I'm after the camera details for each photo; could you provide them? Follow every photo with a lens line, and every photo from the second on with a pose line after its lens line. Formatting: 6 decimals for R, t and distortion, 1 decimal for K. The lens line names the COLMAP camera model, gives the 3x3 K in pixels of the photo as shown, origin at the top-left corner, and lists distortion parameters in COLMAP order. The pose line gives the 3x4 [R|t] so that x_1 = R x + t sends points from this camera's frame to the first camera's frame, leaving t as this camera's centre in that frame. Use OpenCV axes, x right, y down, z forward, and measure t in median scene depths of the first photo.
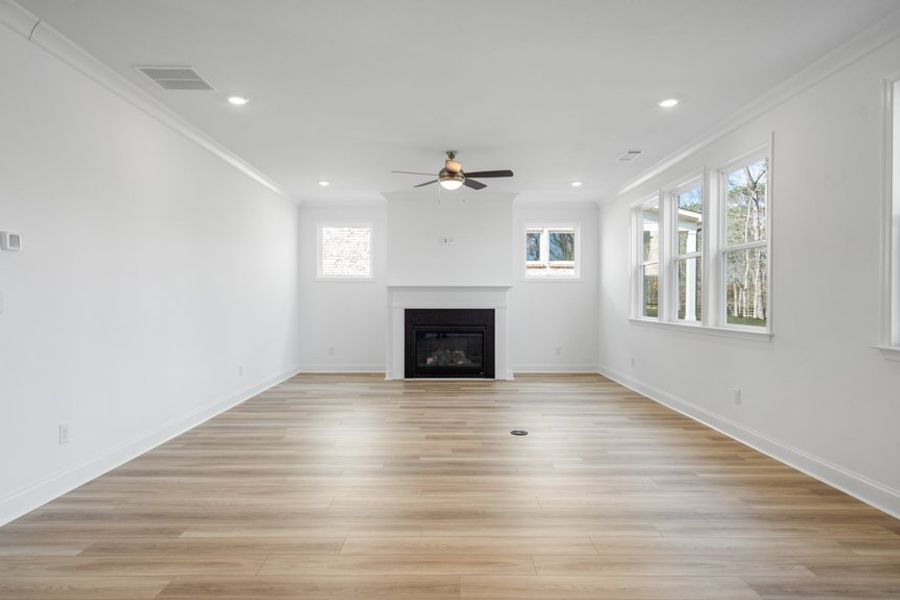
lens RADIAL K [[531.4, 0, 450.0], [0, 531.4, 300.0], [0, 0, 1]] dist [-0.002278, 0.000114]
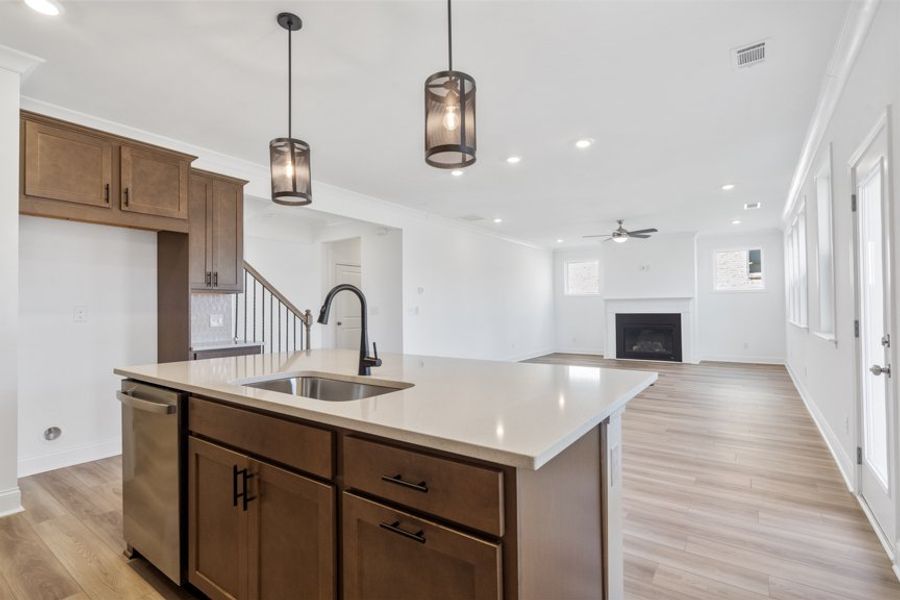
lens RADIAL K [[434.4, 0, 450.0], [0, 434.4, 300.0], [0, 0, 1]] dist [0.000037, 0.000259]
pose [[0.811656, -0.021050, -0.583757, 0.264703], [0.009932, 0.999703, -0.022240, 0.000076], [0.584052, 0.012253, 0.811624, -0.318313]]
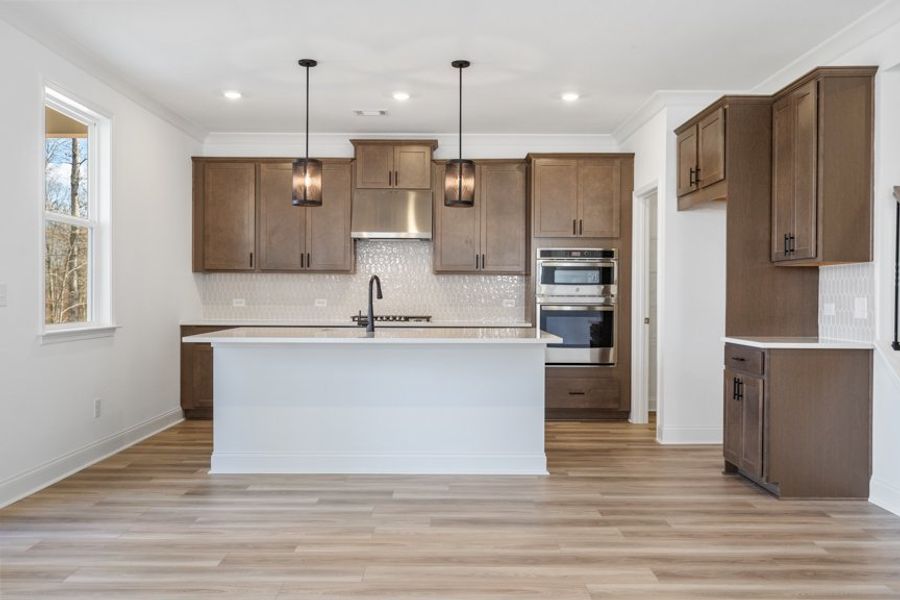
lens RADIAL K [[748.4, 0, 436.8], [0, 748.4, 297.4], [0, 0, 1]] dist [0.000723, -0.000608]
pose [[-0.999810, -0.008788, 0.017398, 0.010584], [-0.008729, 0.999956, 0.003469, 0.003492], [-0.017428, 0.003317, -0.999843, 0.525664]]
